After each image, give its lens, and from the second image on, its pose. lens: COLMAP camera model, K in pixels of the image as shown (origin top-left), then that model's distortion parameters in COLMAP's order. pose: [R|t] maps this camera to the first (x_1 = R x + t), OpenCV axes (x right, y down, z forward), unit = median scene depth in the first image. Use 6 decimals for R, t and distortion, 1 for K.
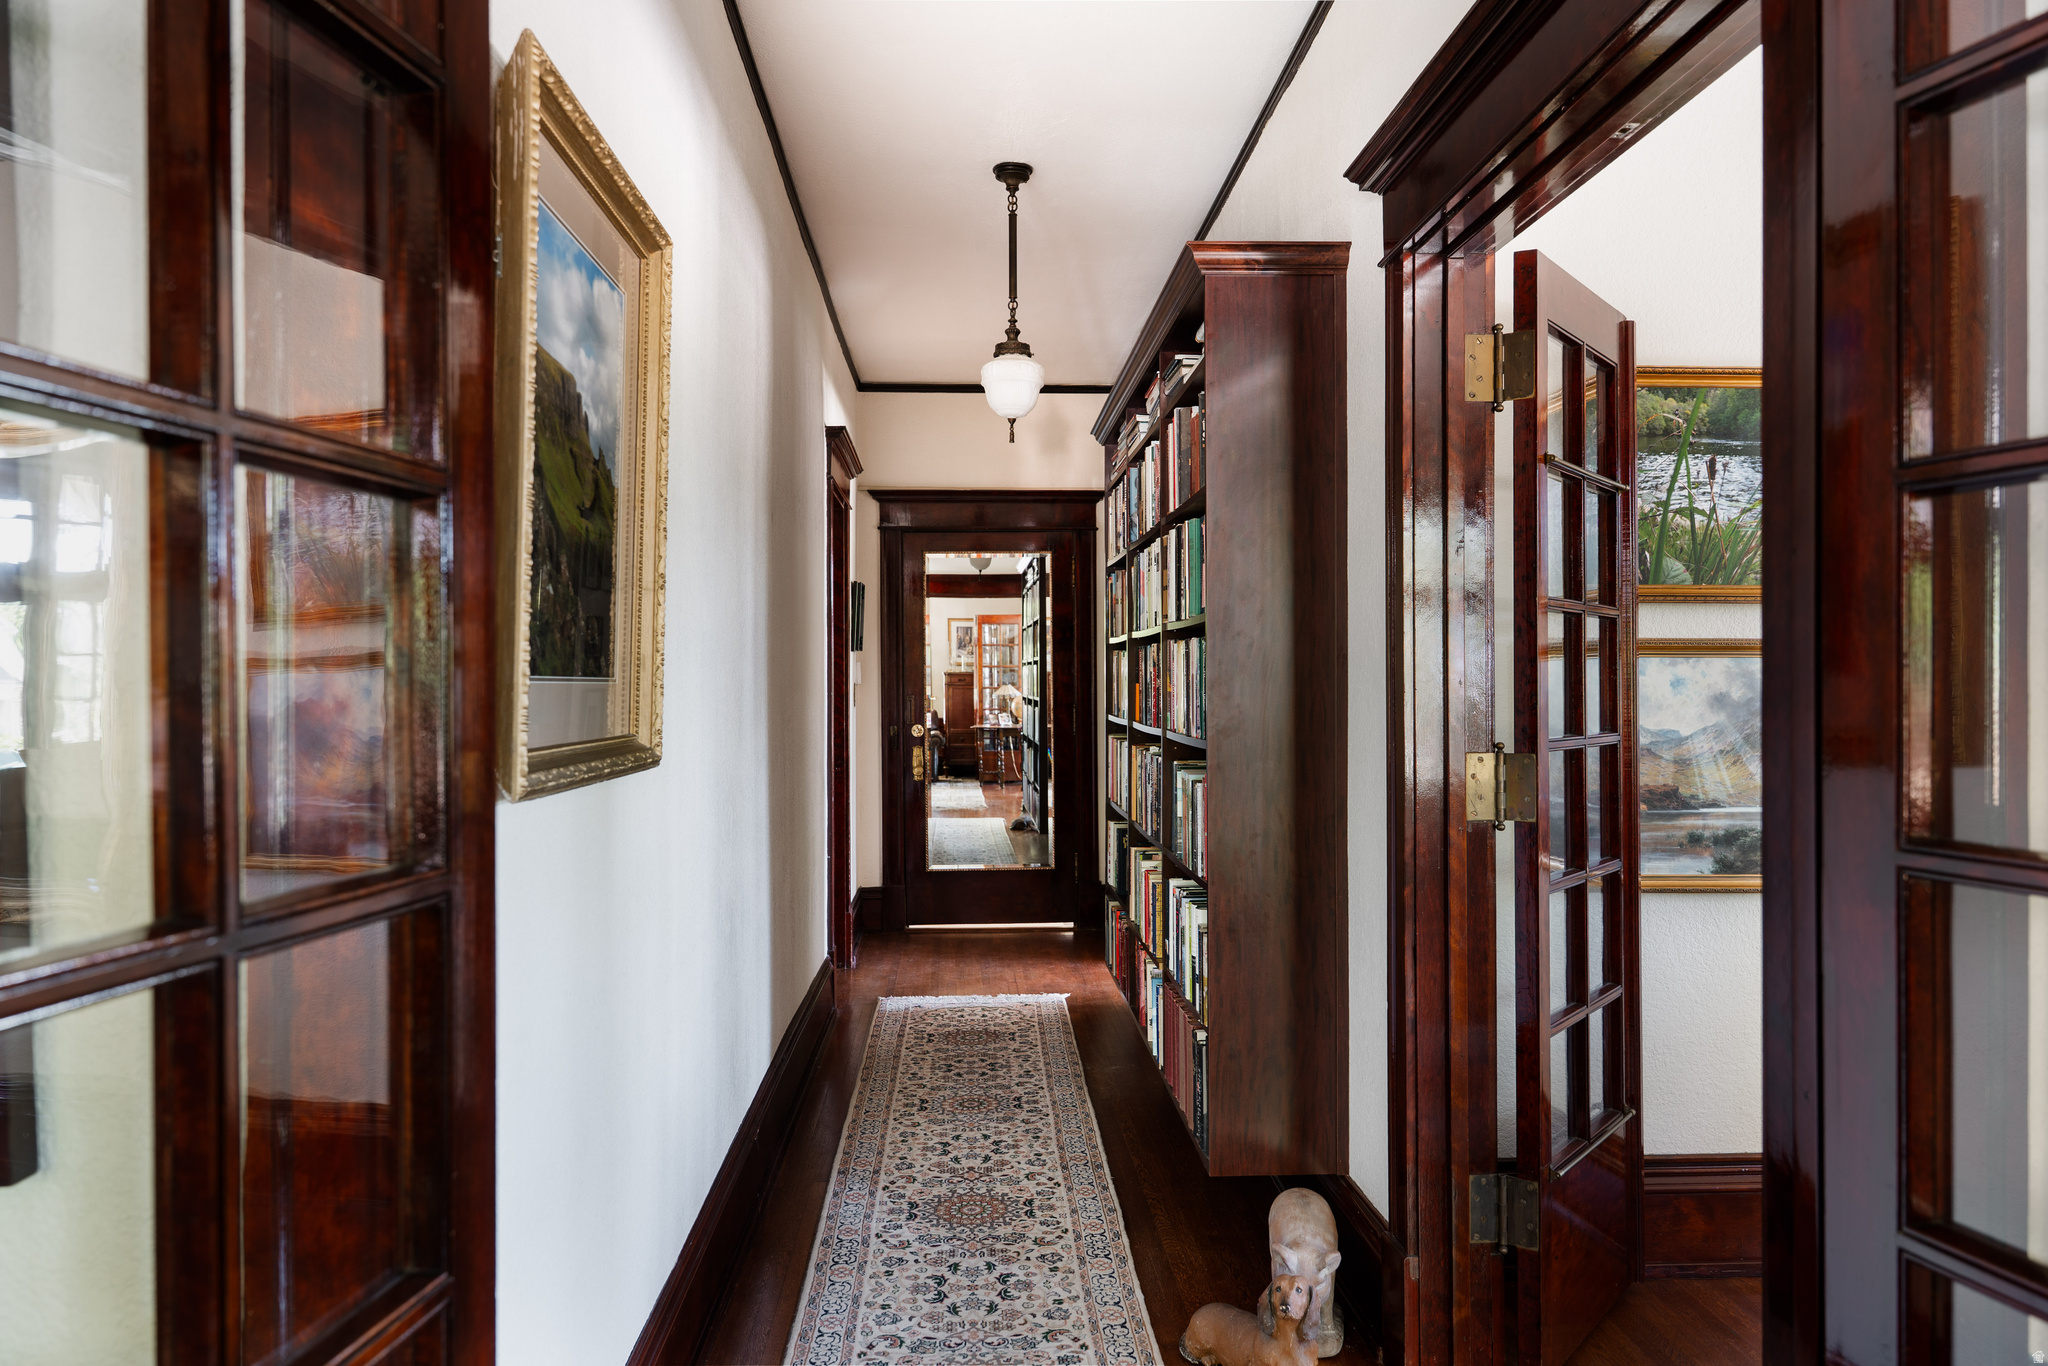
lens RADIAL K [[1366.2, 0, 1024.0], [0, 1366.2, 683.0], [0, 0, 1]] dist [0.007418, 0.001077]
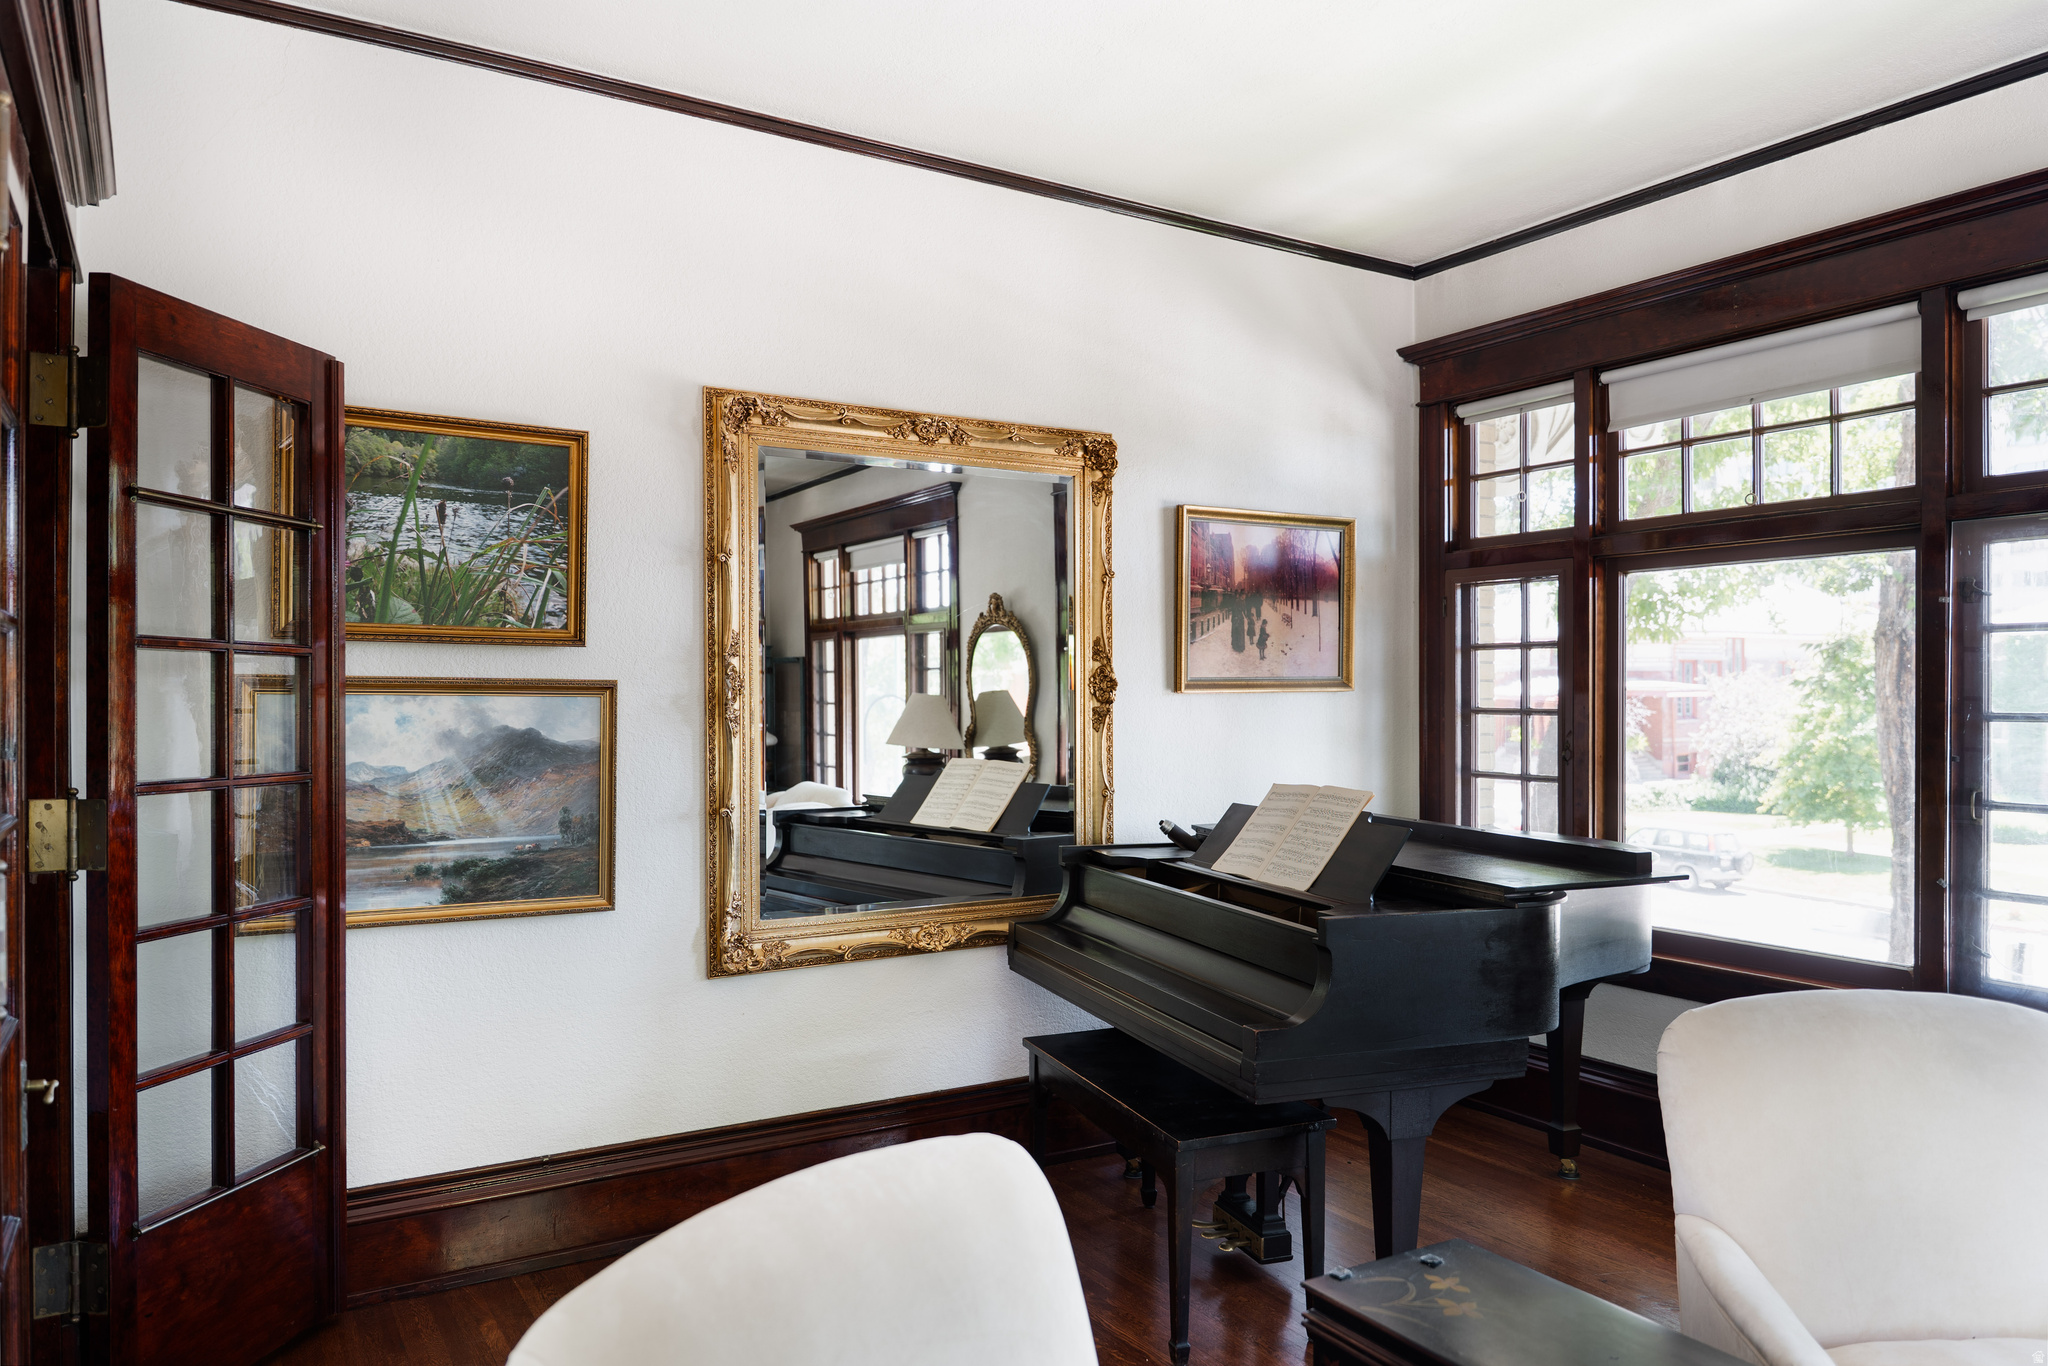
lens RADIAL K [[1387.9, 0, 1029.0], [0, 1387.9, 710.8], [0, 0, 1]] dist [-0.000067, -0.006290]
pose [[0.873538, -0.000650, 0.486755, 0.380691], [-0.002275, 0.999983, 0.005418, -0.013861], [-0.486750, -0.005841, 0.873522, -0.133682]]
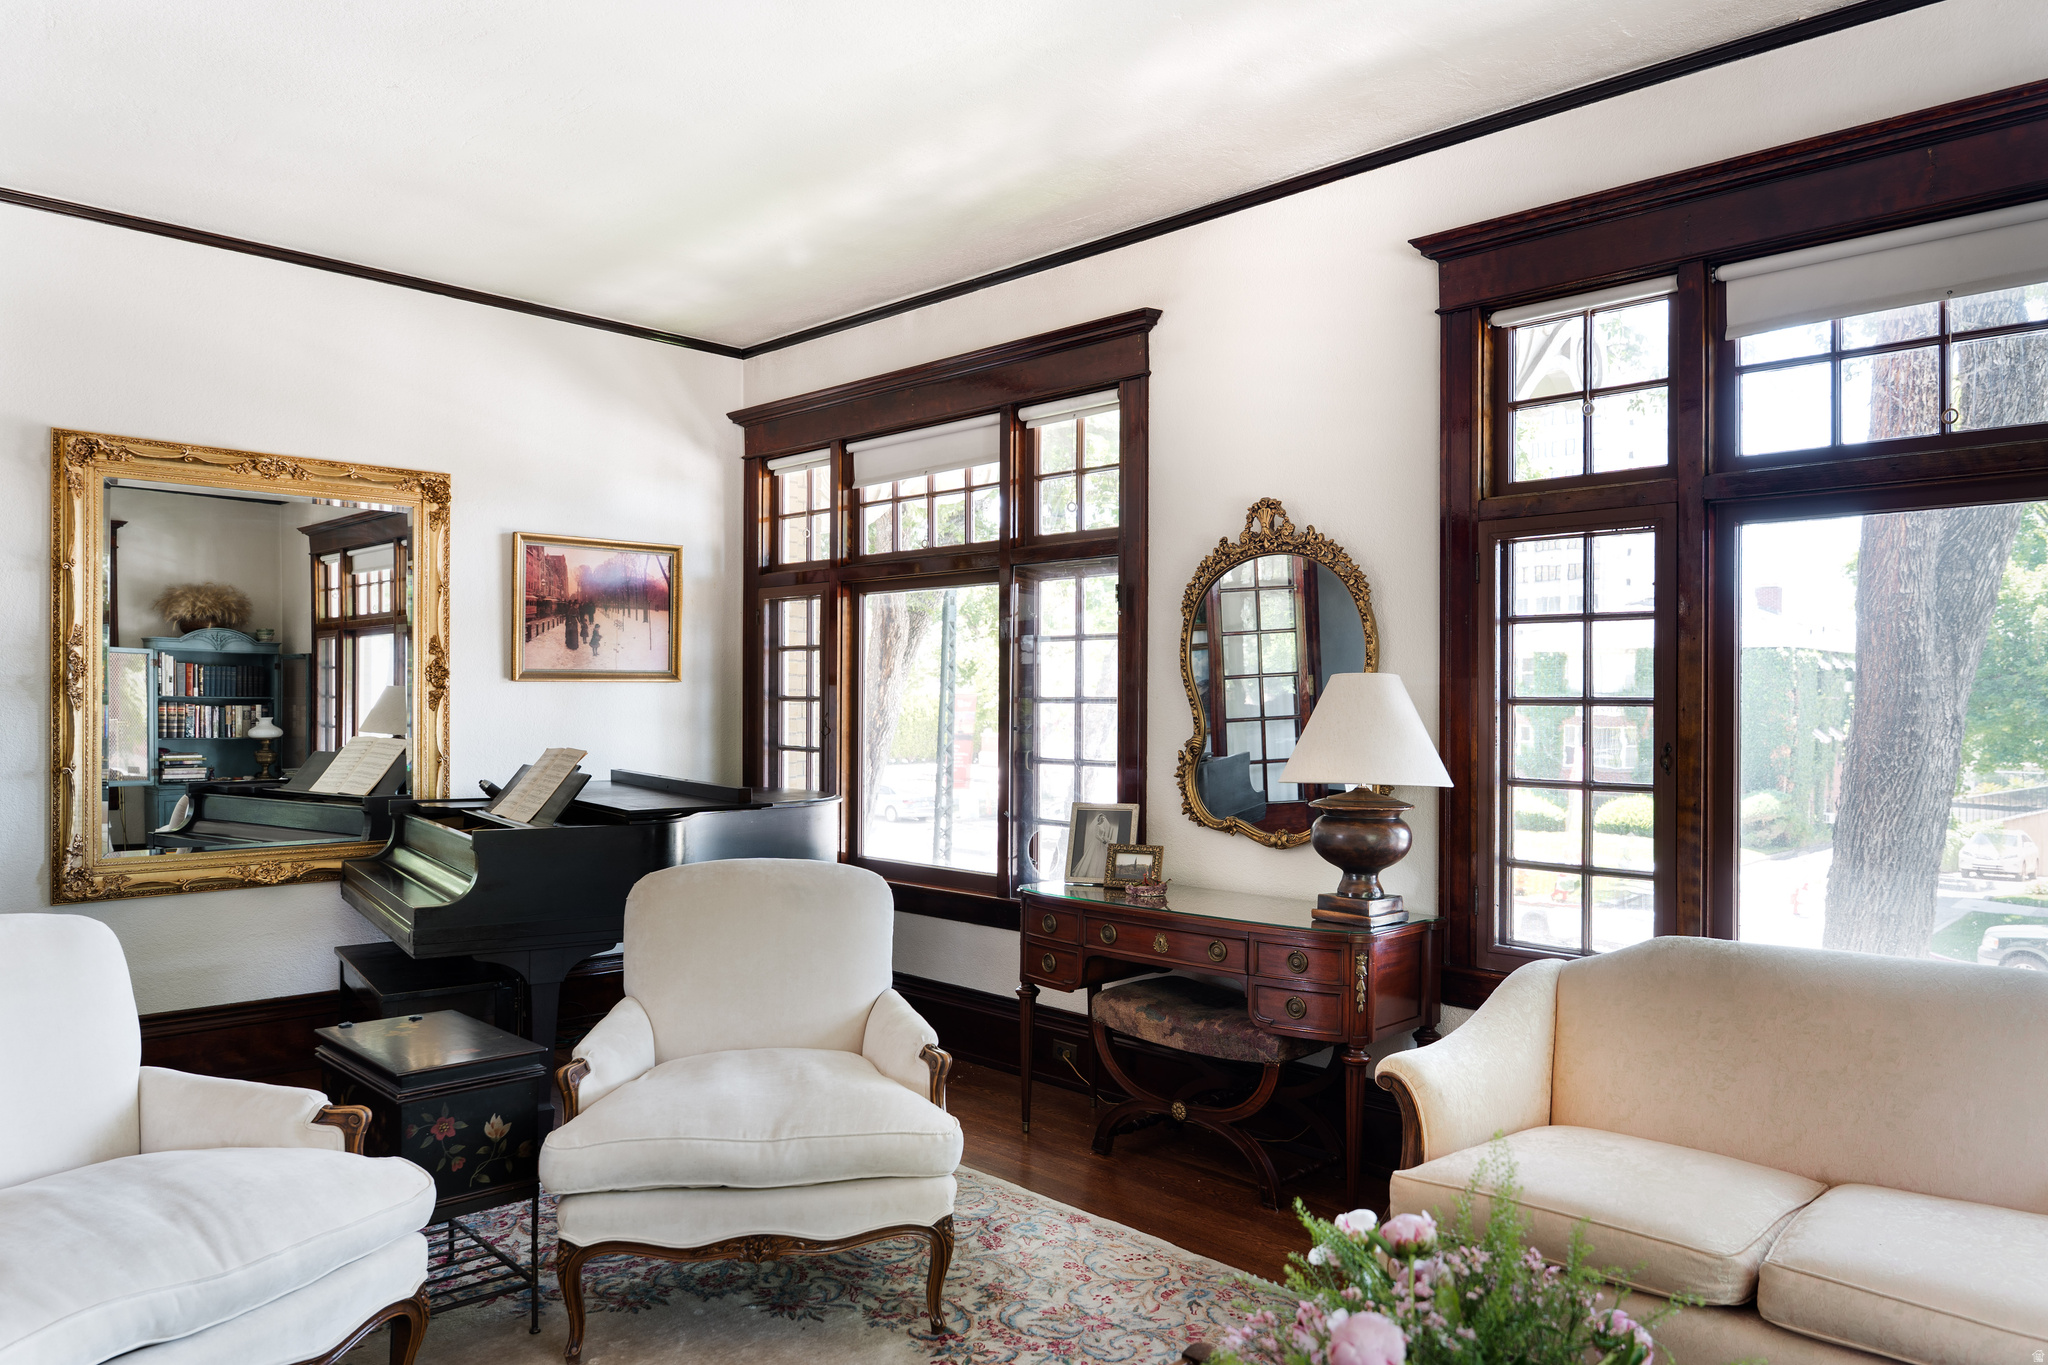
lens RADIAL K [[1387.9, 0, 1029.0], [0, 1387.9, 710.3], [0, 0, 1]] dist [-0.000067, -0.006290]
pose [[0.737976, 0.005332, 0.674806, 0.488347], [-0.006472, 0.999979, -0.000824, 0.009740], [-0.674796, -0.003760, 0.737994, -0.731020]]
